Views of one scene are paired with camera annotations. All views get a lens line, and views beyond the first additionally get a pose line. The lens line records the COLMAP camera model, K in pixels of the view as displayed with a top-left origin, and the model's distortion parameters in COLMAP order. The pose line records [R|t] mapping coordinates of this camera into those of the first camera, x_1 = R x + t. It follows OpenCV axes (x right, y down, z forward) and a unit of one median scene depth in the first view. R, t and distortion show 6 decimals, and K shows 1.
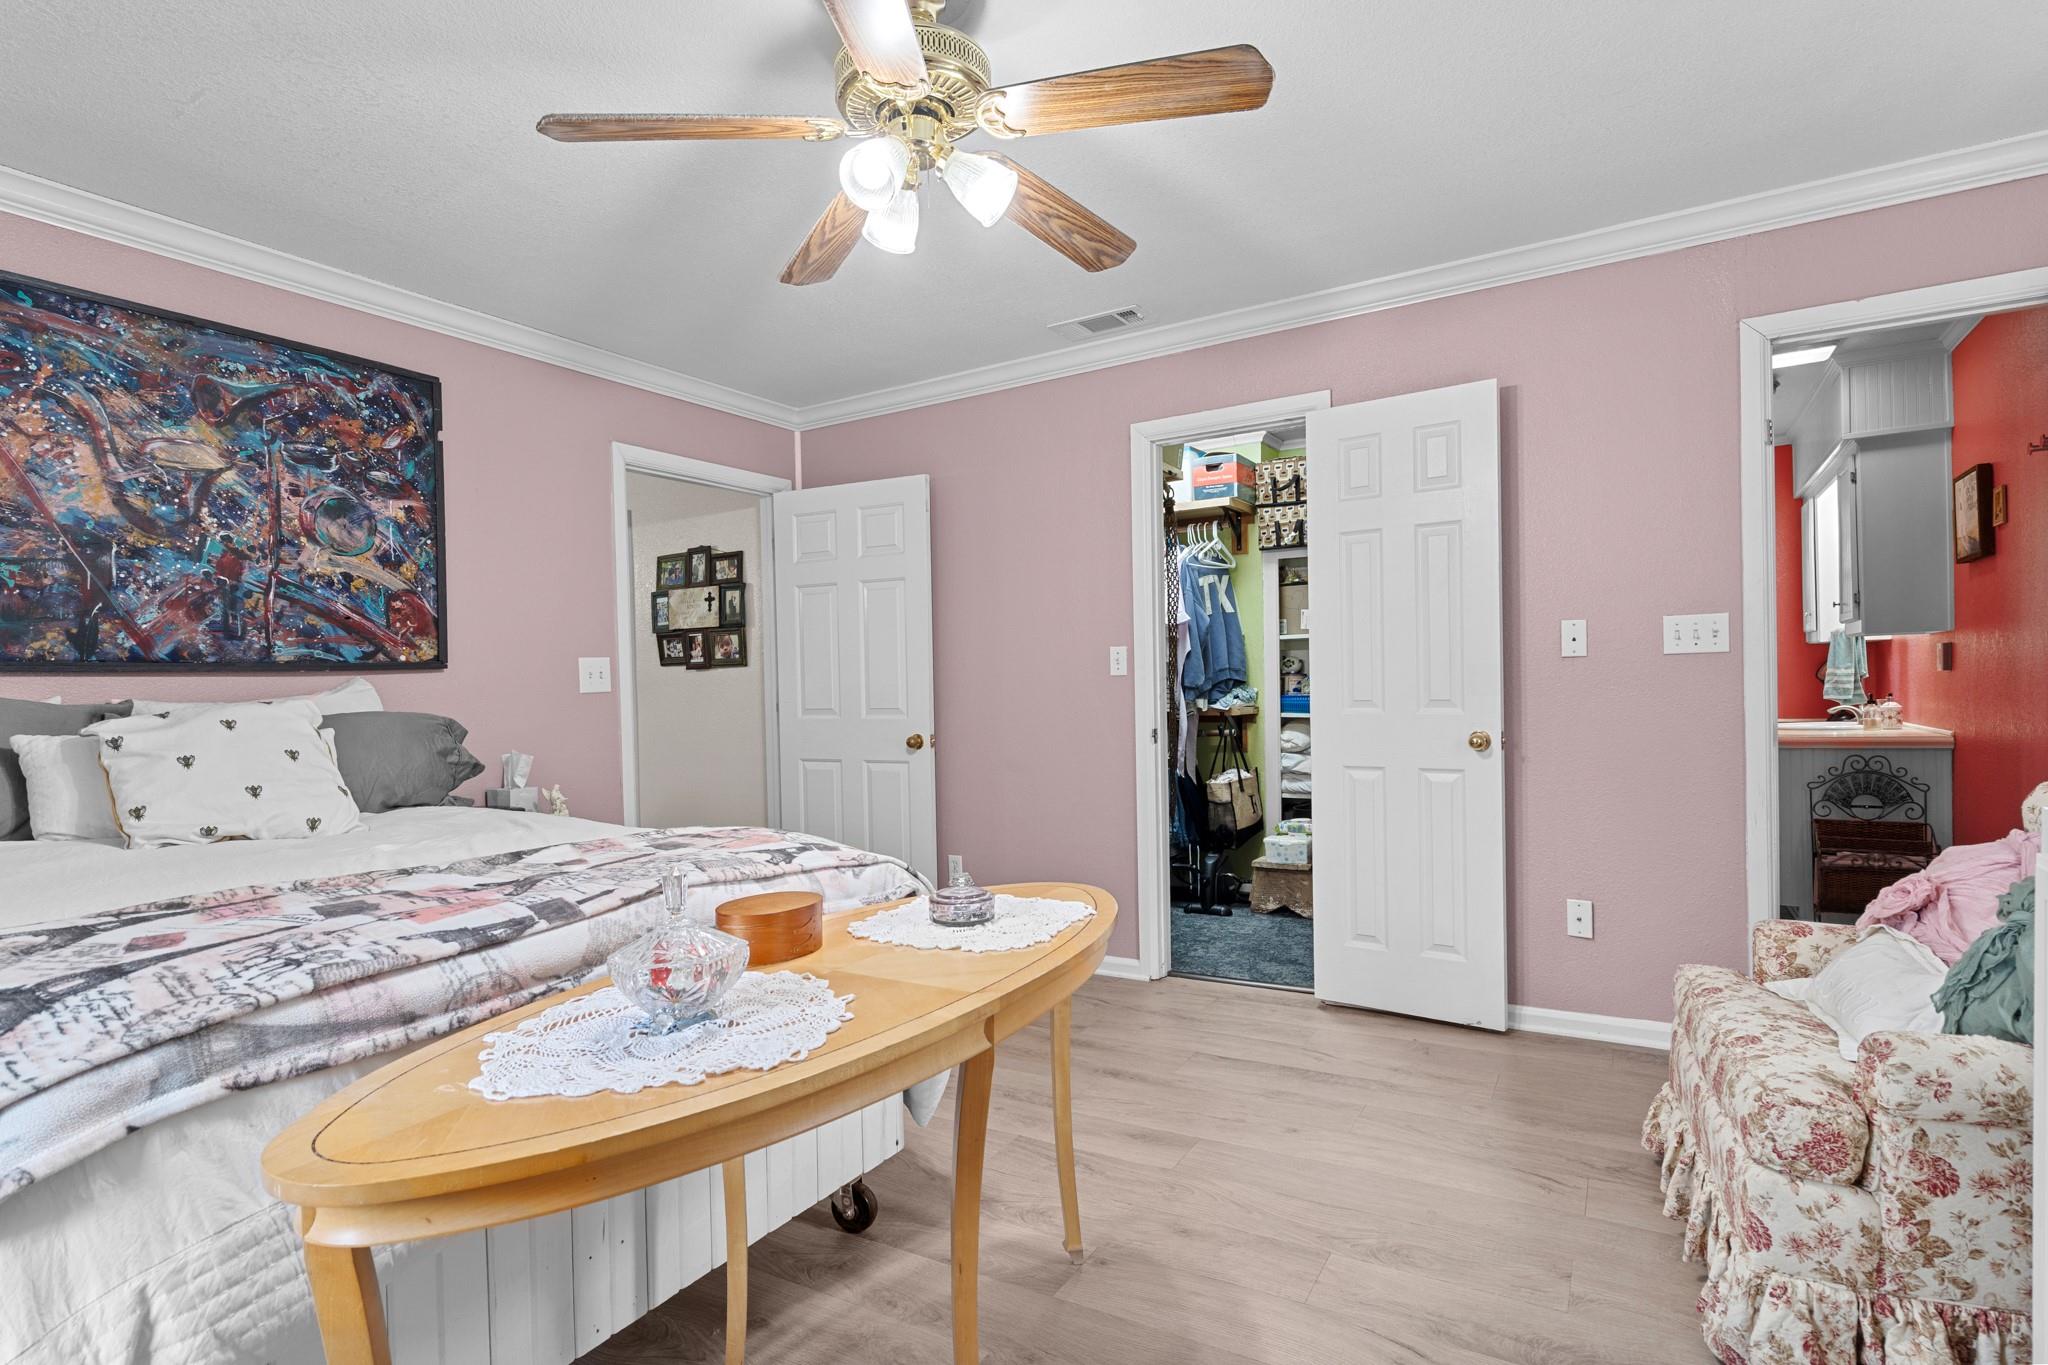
lens RADIAL K [[972.8, 0, 1034.3], [0, 972.8, 679.8], [0, 0, 1]] dist [-0.001081, 0.000434]
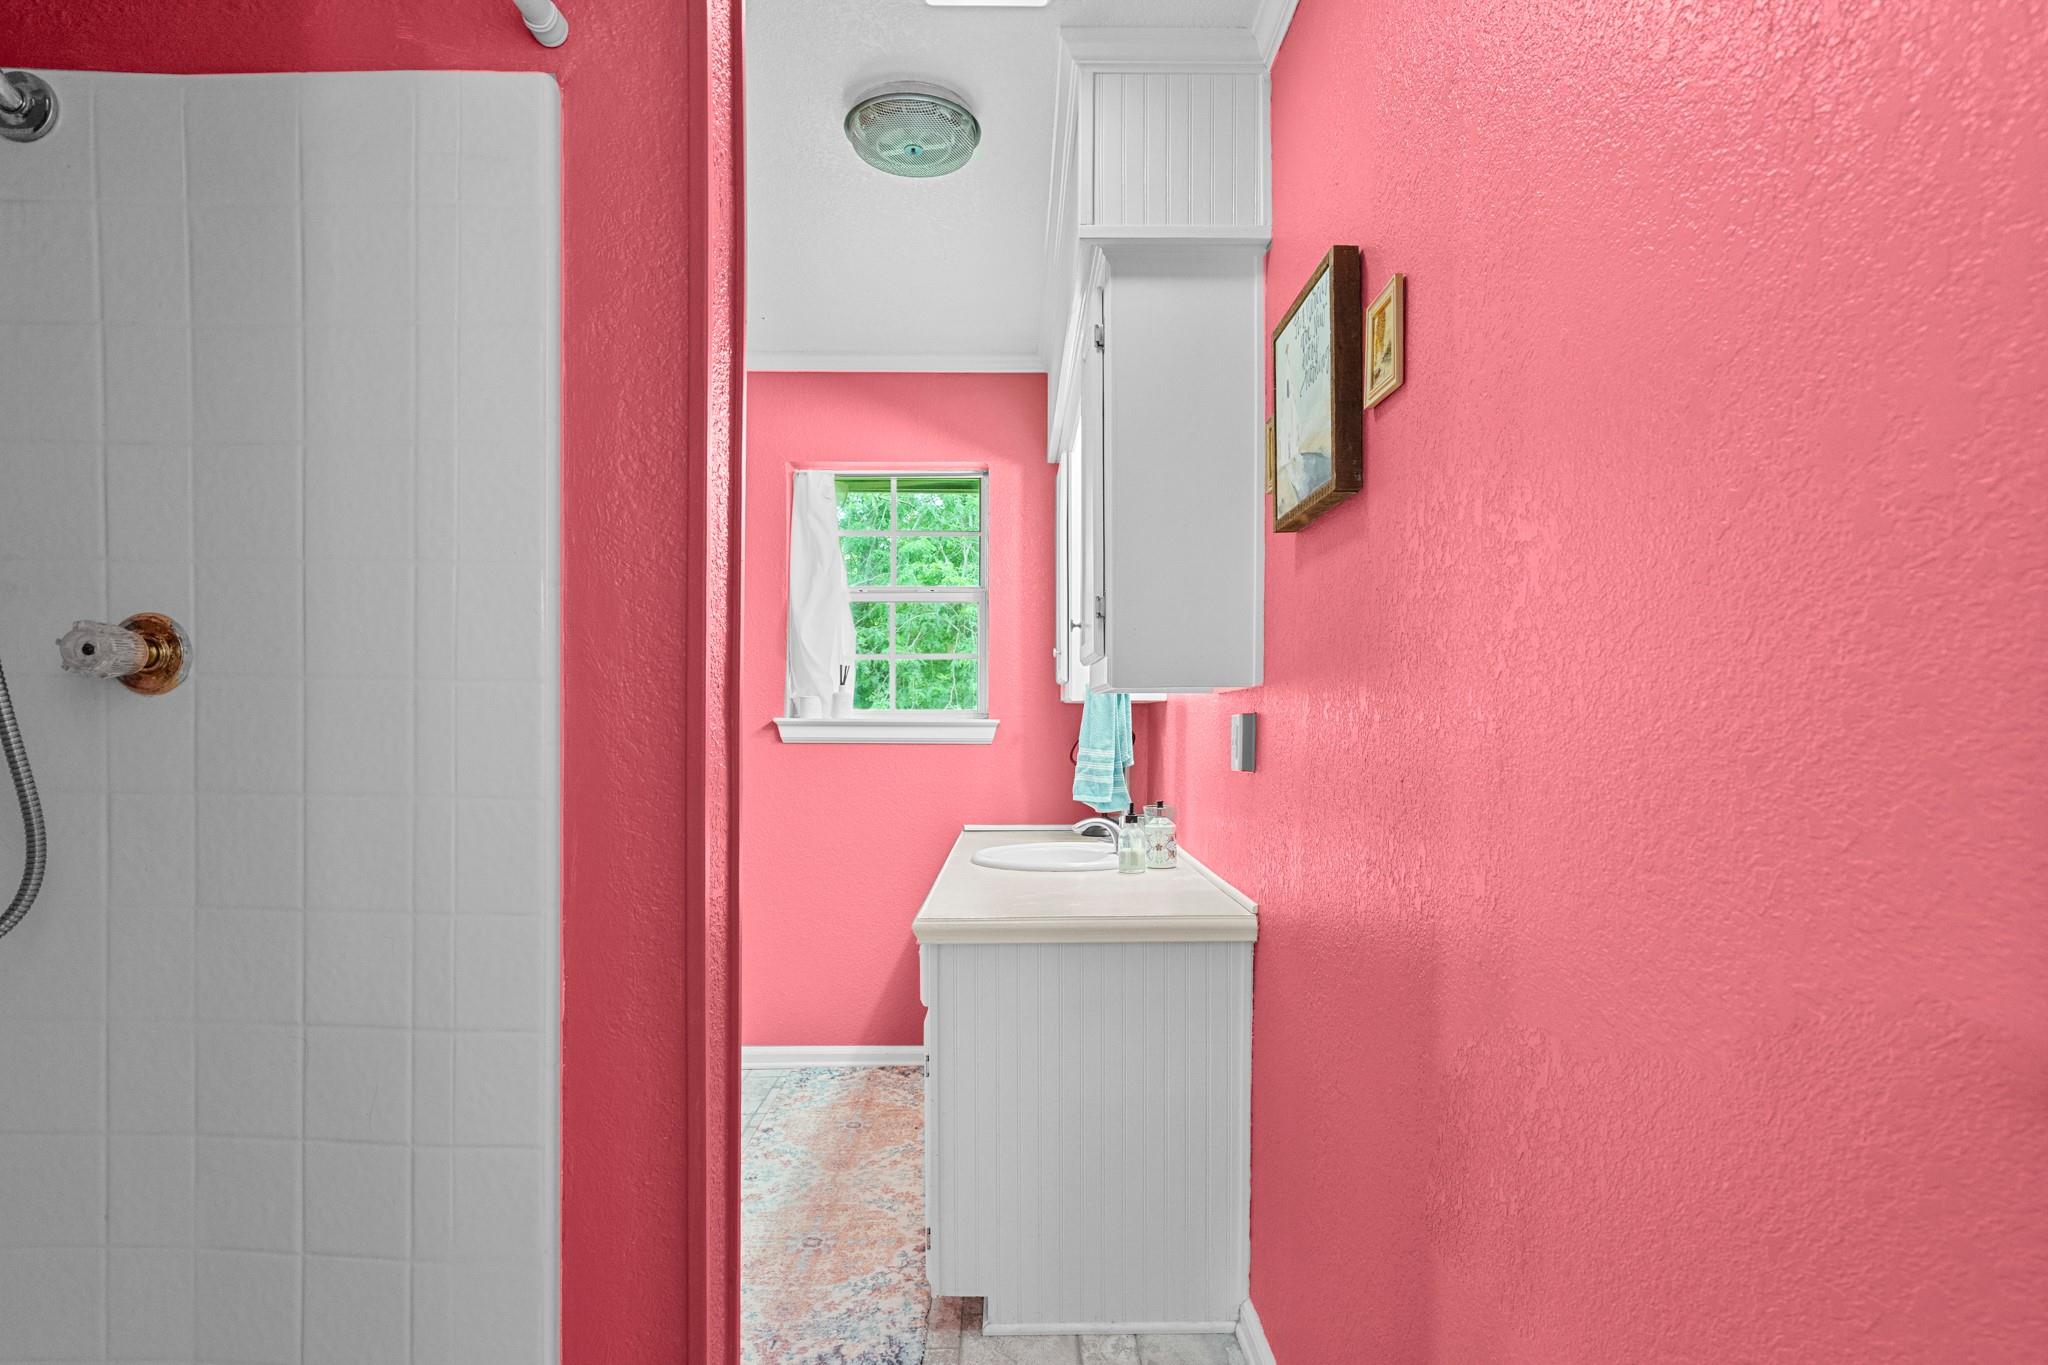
lens RADIAL K [[1068.1, 0, 1017.3], [0, 1068.1, 701.6], [0, 0, 1]] dist [-0.000026, 0.000767]
pose [[0.837833, 0.029334, 0.545138, 0.547820], [-0.018803, 0.999513, -0.024885, -0.027970], [-0.545603, 0.010599, 0.837977, 0.611696]]
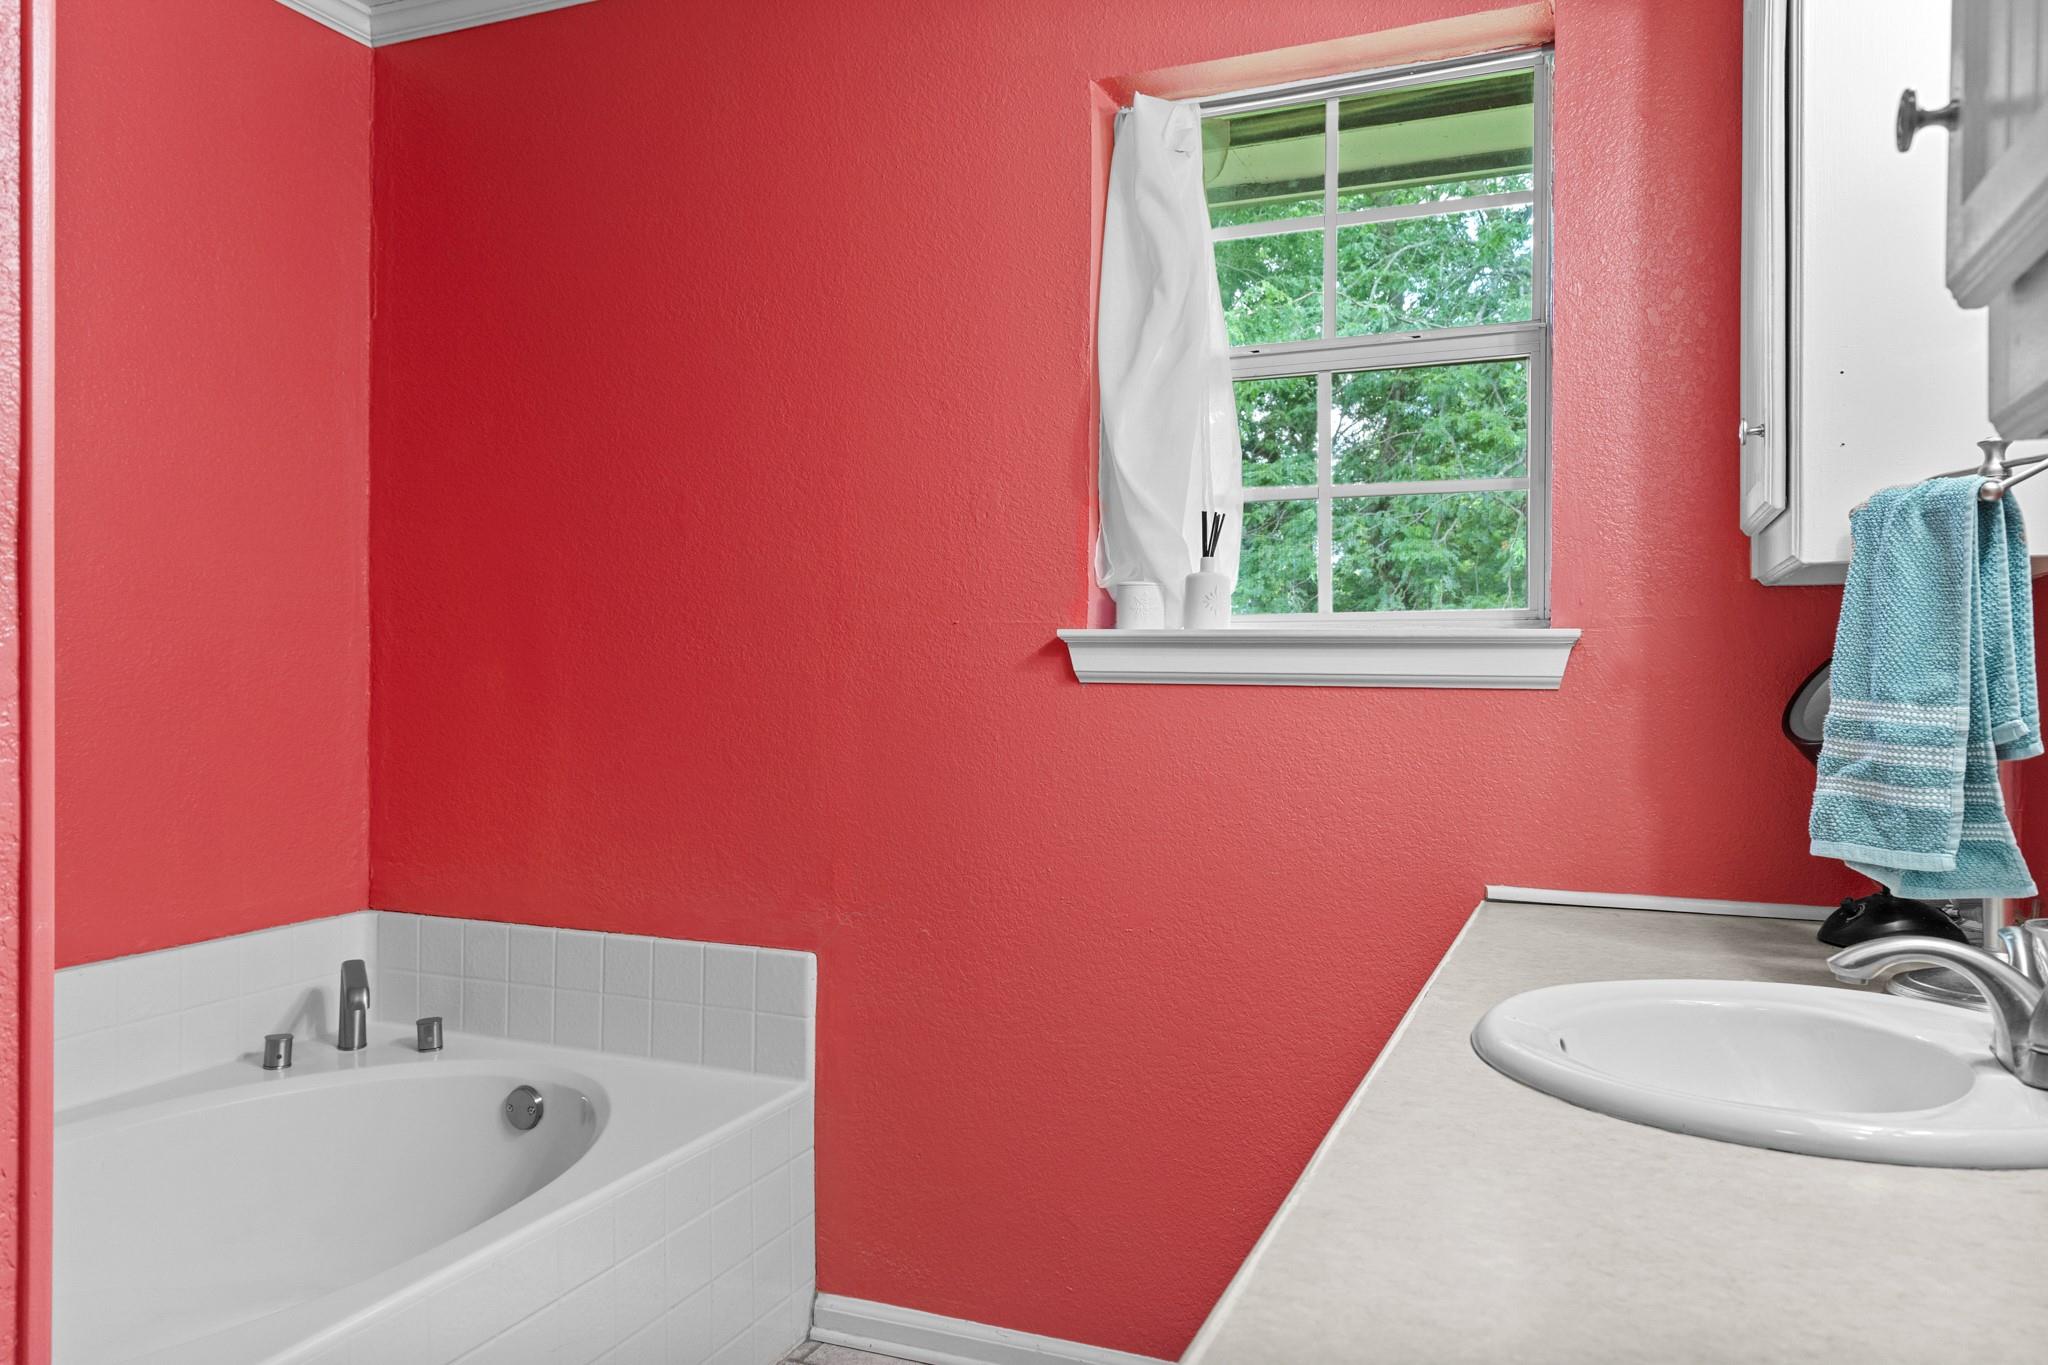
lens RADIAL K [[1400.5, 0, 1026.2], [0, 1400.5, 671.8], [0, 0, 1]] dist [-0.002991, 0.004292]
pose [[0.984840, 0.020495, 0.172249, 0.763136], [-0.021750, 0.999749, 0.005400, -0.018352], [-0.172095, -0.009065, 0.985039, 0.943293]]
